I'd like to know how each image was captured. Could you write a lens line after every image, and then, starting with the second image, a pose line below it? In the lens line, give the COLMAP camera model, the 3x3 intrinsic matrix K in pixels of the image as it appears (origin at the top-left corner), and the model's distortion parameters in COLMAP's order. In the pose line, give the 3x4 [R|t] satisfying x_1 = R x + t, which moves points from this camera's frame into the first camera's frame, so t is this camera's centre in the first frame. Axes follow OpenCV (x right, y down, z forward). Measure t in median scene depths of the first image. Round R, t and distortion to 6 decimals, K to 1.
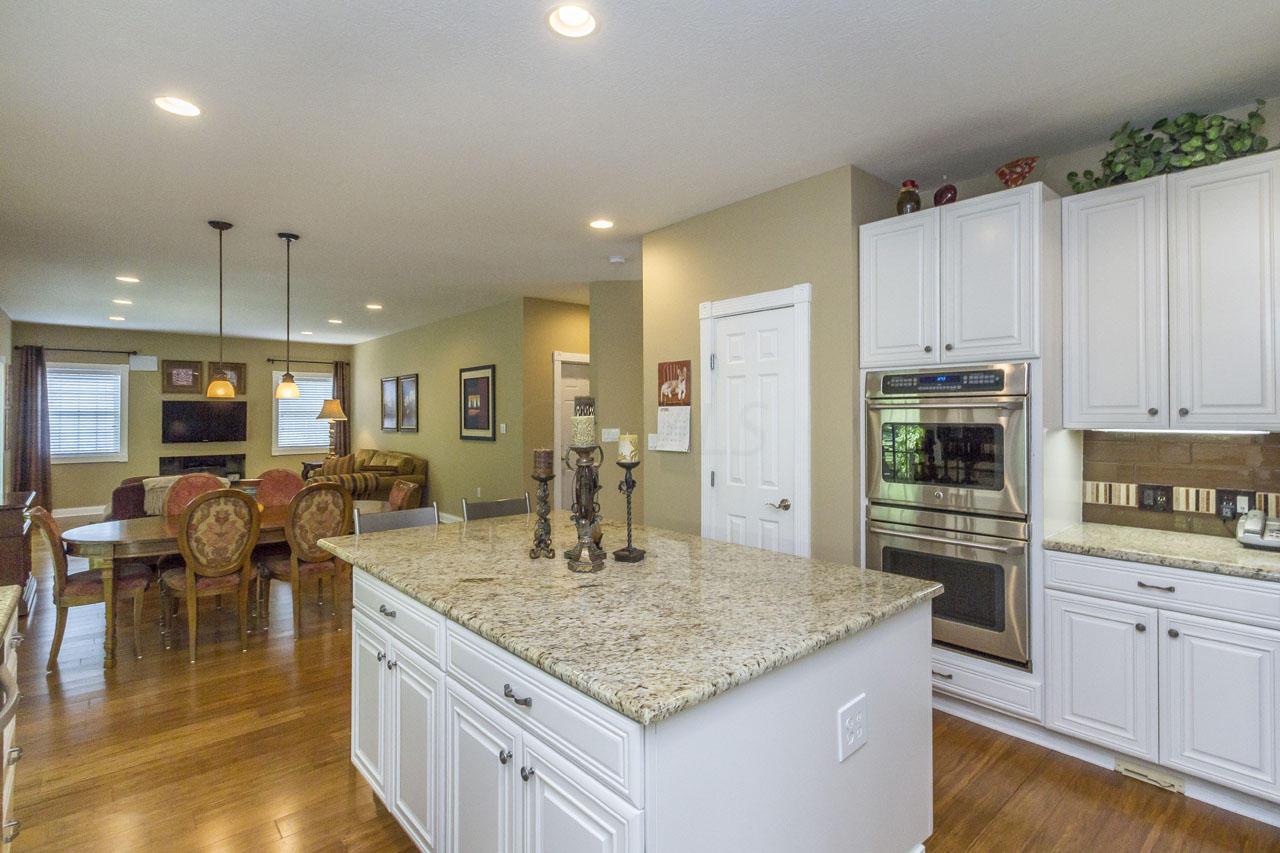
lens RADIAL K [[629.8, 0, 640.0], [0, 629.8, 426.5], [0, 0, 1]] dist [0.000530, 0.000107]
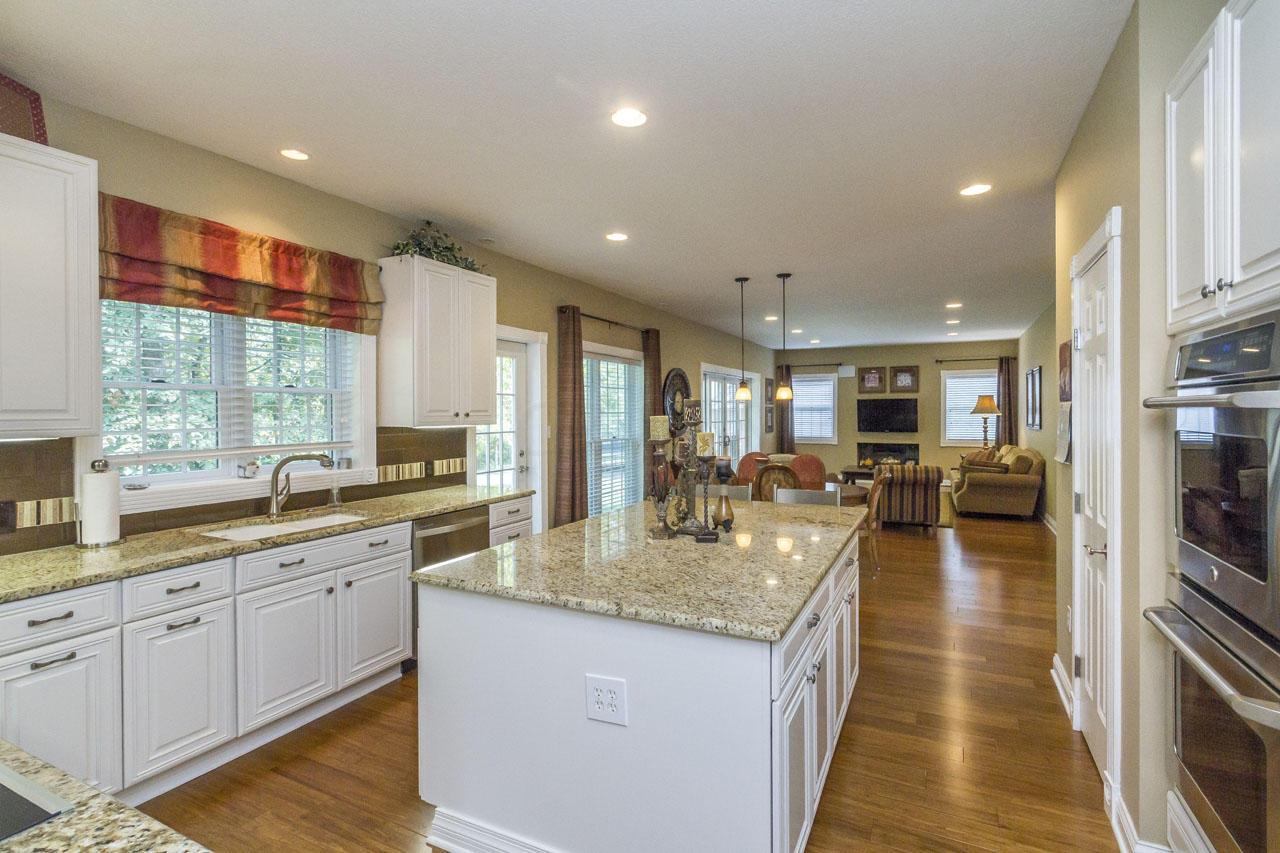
lens RADIAL K [[607.1, 0, 640.0], [0, 607.1, 426.5], [0, 0, 1]] dist [0.000913, 0.000165]
pose [[0.377154, 0.021997, -0.925889, 0.308904], [-0.013817, 0.999740, 0.018123, -0.001462], [0.926047, 0.005958, 0.377360, 0.143151]]
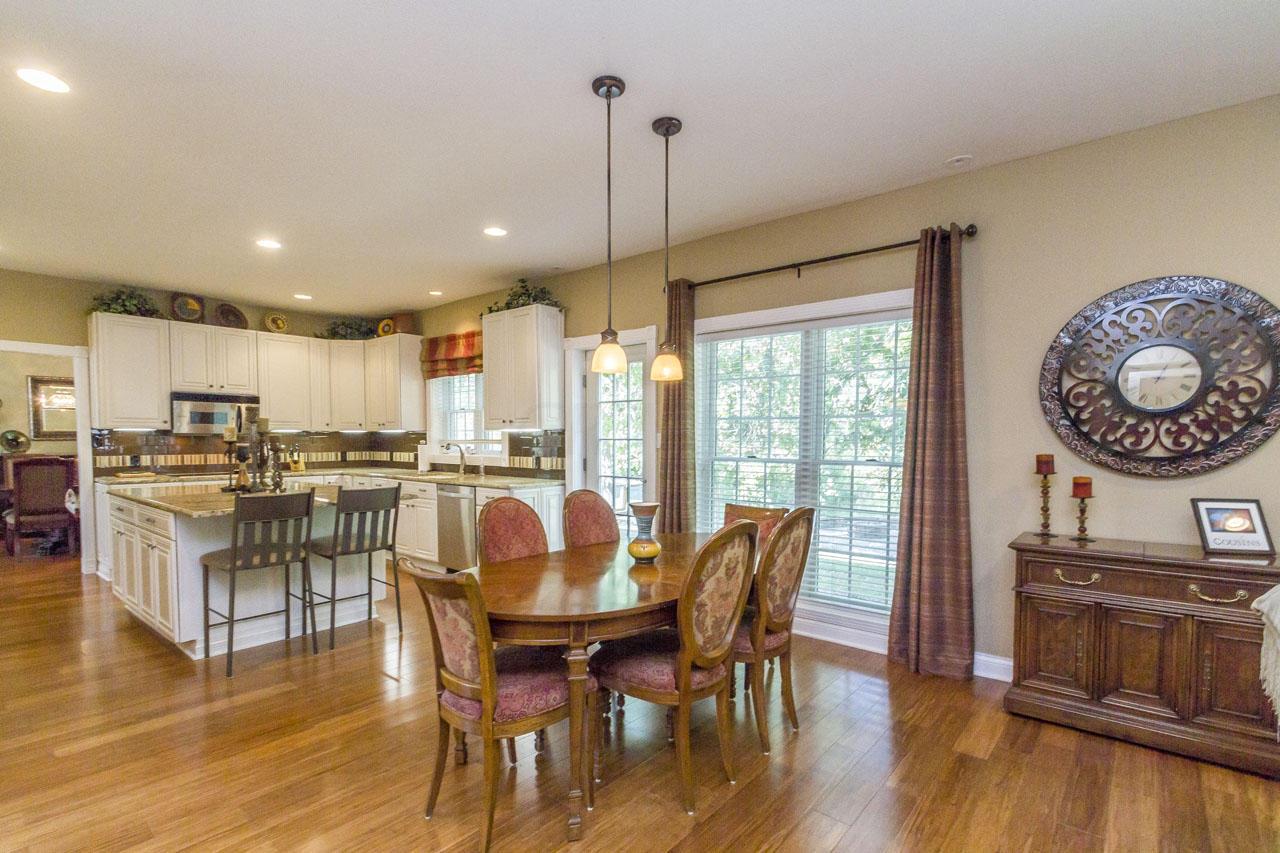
lens RADIAL K [[613.5, 0, 637.9], [0, 613.5, 464.8], [0, 0, 1]] dist [0.001125, 0.000070]
pose [[-0.987920, 0.010689, -0.154595, -0.298074], [0.000353, 0.997771, 0.066735, 0.002463], [0.154964, 0.065875, -0.985721, 0.954330]]
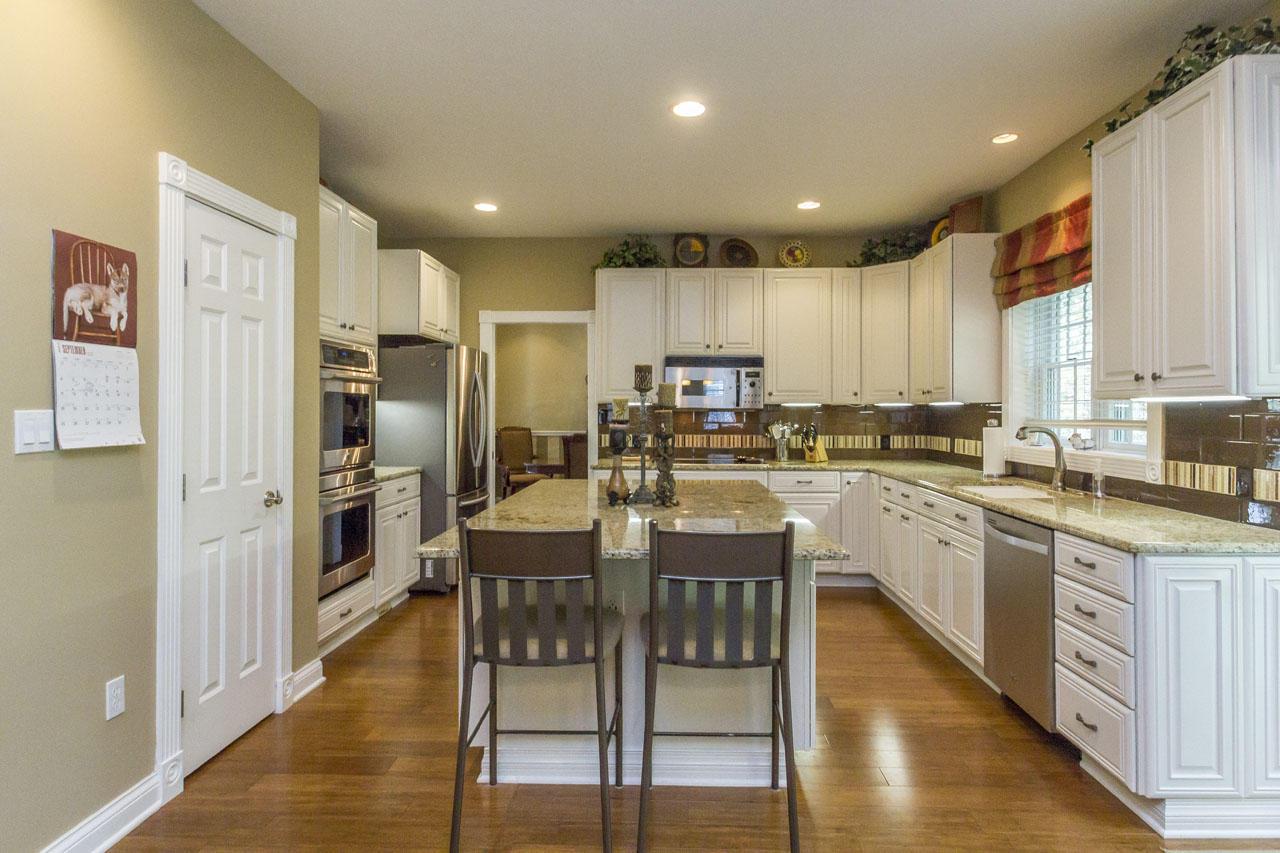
lens RADIAL K [[722.8, 0, 636.4], [0, 722.8, 408.5], [0, 0, 1]] dist [-0.002134, 0.000442]
pose [[-0.726009, 0.004876, 0.687668, -0.319634], [0.015883, 0.999827, 0.009679, 0.007556], [-0.687502, 0.017949, -0.725961, 0.632055]]
